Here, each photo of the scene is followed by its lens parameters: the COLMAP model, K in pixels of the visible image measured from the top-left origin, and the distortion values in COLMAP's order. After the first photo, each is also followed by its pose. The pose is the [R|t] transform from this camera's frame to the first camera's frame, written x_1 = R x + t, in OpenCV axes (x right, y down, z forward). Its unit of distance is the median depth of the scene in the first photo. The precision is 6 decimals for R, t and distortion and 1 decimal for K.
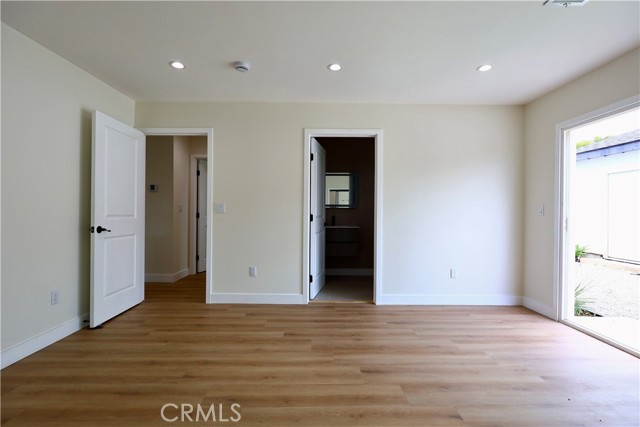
lens RADIAL K [[298.2, 0, 318.5], [0, 298.2, 212.5], [0, 0, 1]] dist [-0.000020, 0.000971]
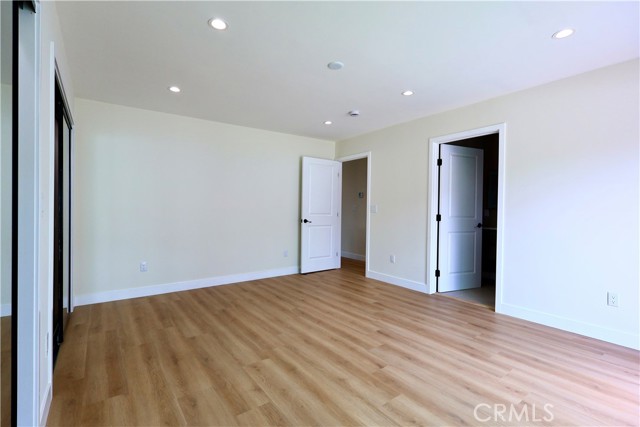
lens RADIAL K [[303.4, 0, 316.8], [0, 303.4, 210.0], [0, 0, 1]] dist [-0.001579, 0.000154]
pose [[0.572796, 0.001868, -0.819696, 0.858400], [-0.007012, 0.999972, -0.002622, -0.006457], [0.819668, 0.007249, 0.572793, -0.011304]]
